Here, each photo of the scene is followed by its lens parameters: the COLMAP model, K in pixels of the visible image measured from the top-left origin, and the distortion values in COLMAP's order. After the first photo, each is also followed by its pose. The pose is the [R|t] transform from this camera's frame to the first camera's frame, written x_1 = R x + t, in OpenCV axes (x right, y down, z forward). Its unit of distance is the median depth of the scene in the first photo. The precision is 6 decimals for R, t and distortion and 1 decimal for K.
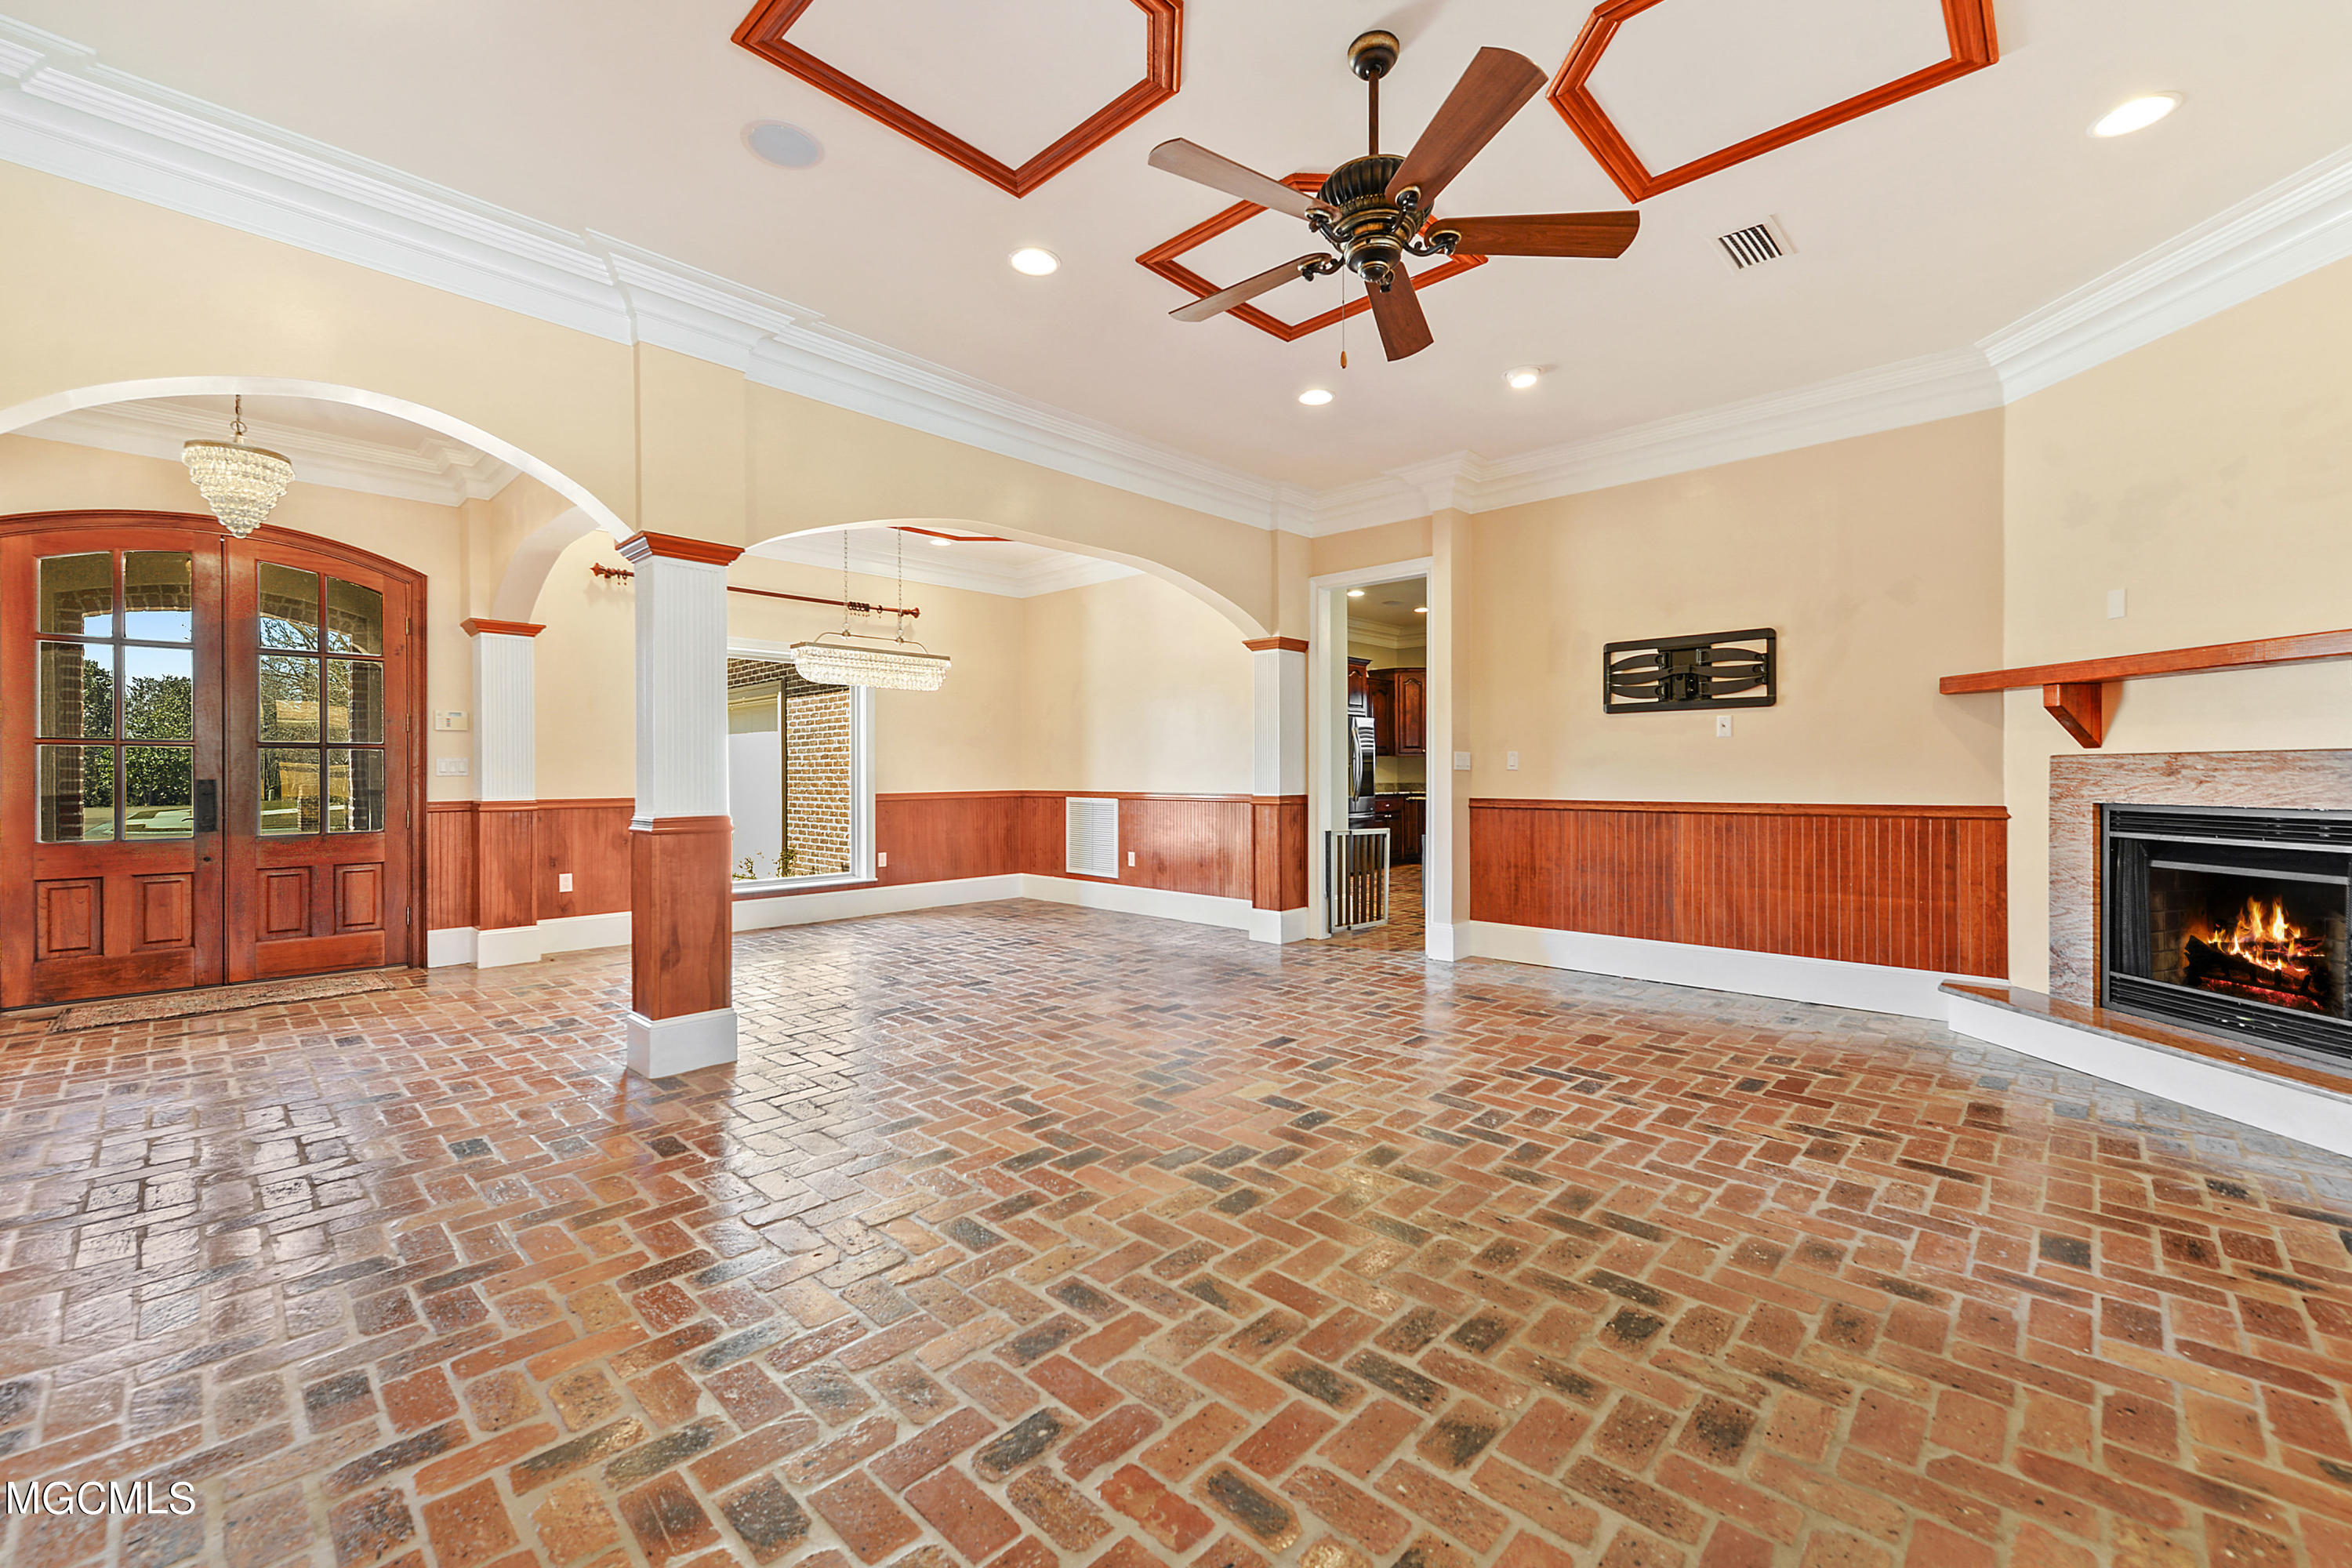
lens RADIAL K [[937.7, 0, 1183.9], [0, 937.7, 773.0], [0, 0, 1]] dist [0.009270, -0.001255]
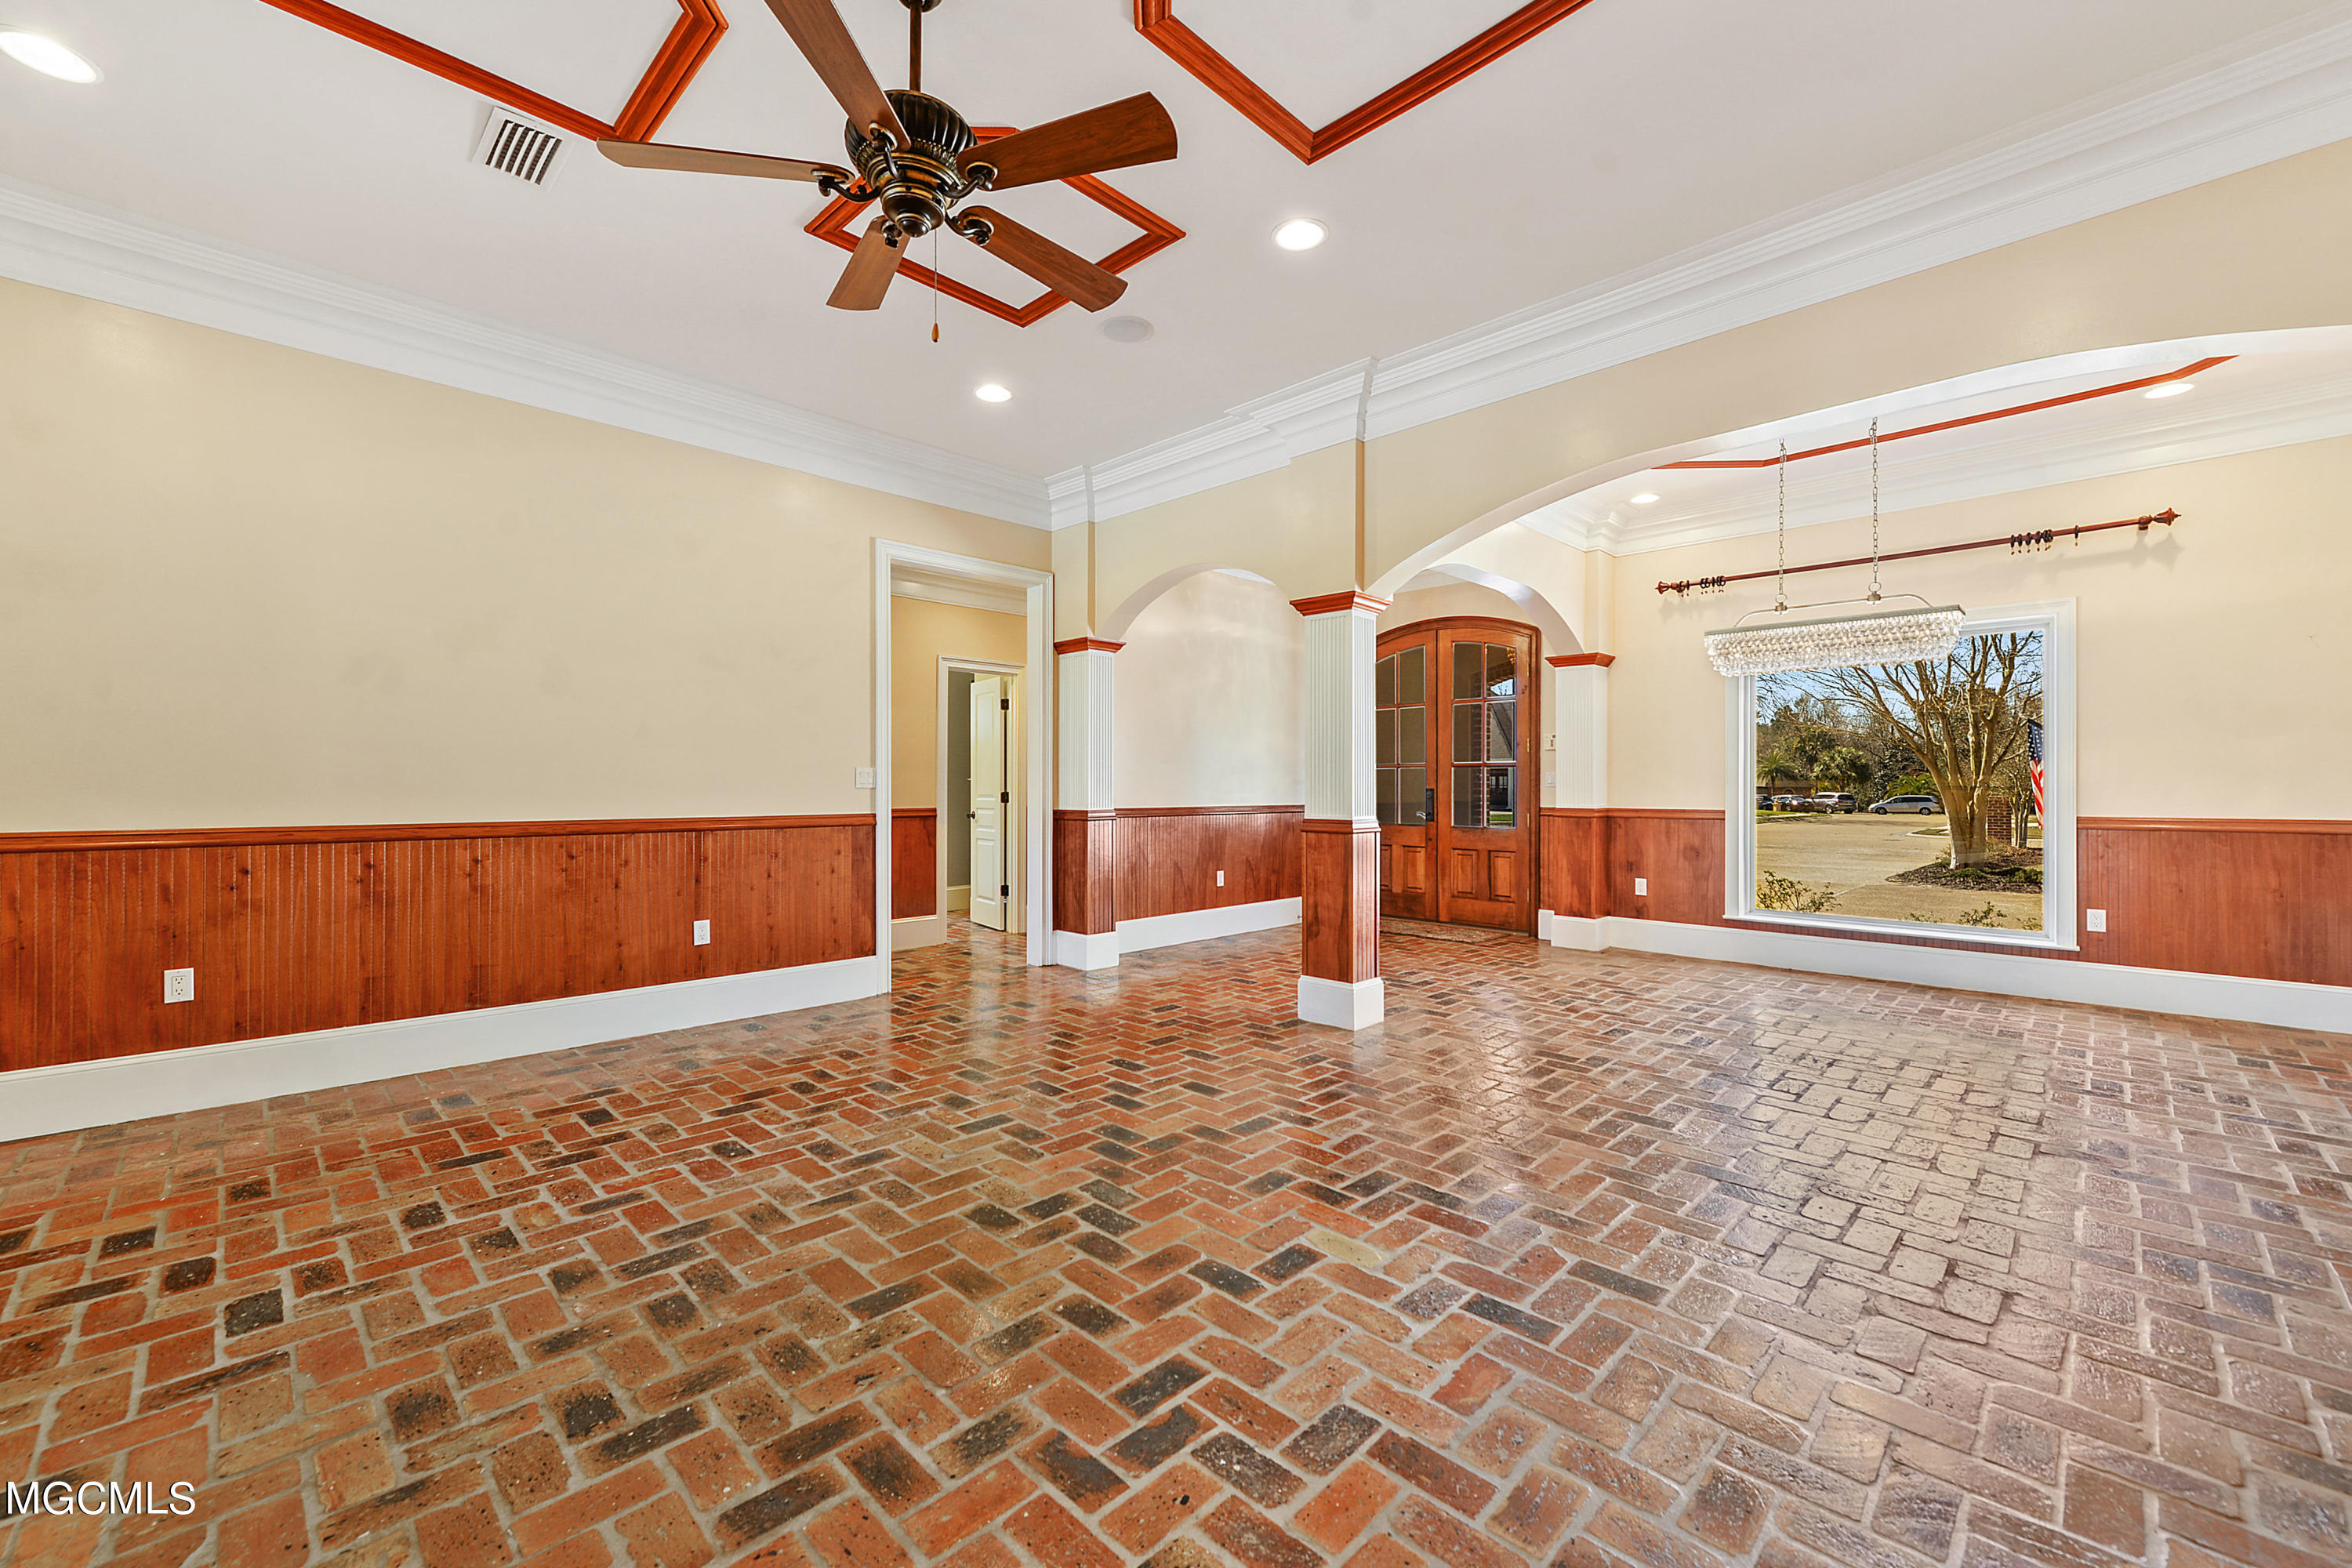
lens RADIAL K [[937.7, 0, 1175.3], [0, 937.7, 782.4], [0, 0, 1]] dist [0.009270, -0.001255]
pose [[-0.019879, -0.000434, -0.999802, 0.748420], [-0.002136, 0.999998, -0.000392, -0.001182], [0.999800, 0.002128, -0.019880, 0.868160]]
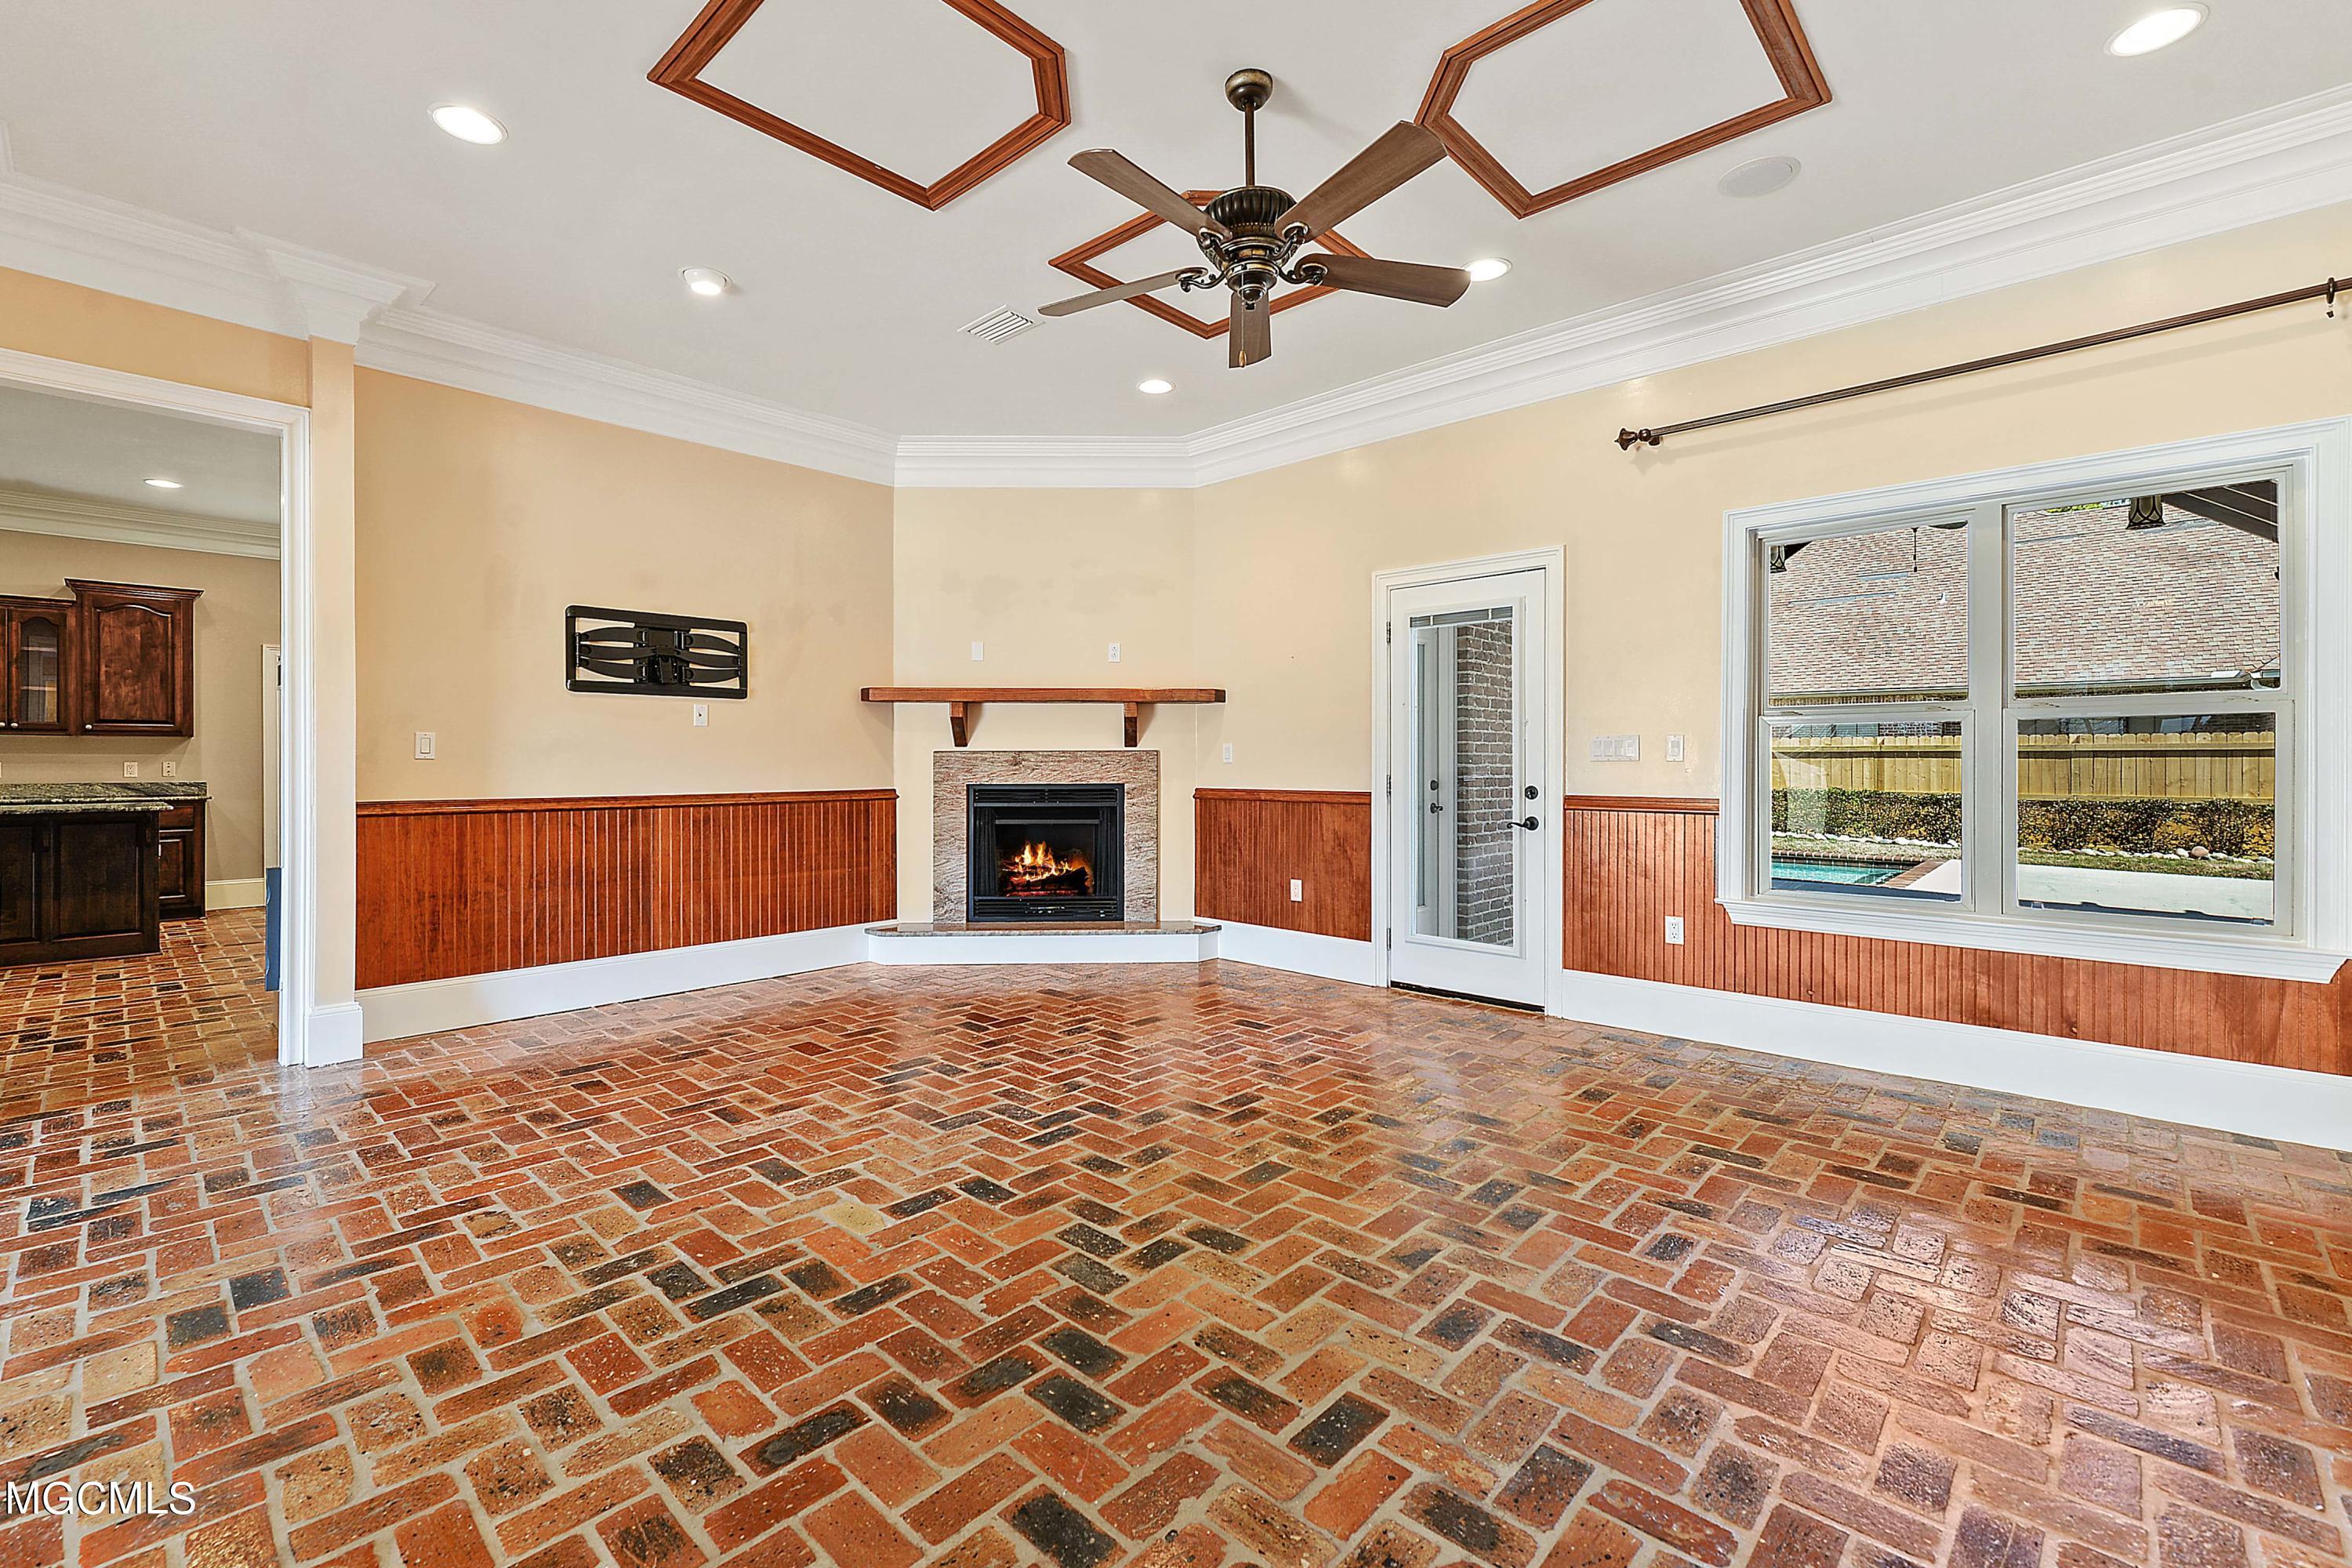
lens RADIAL K [[997.0, 0, 1154.0], [0, 997.0, 763.3], [0, 0, 1]] dist [0.007542, -0.002785]
pose [[0.012192, 0.003501, 0.999920, -0.640124], [0.000981, 0.999993, -0.003513, 0.005429], [-0.999925, 0.001024, 0.012188, 0.751597]]
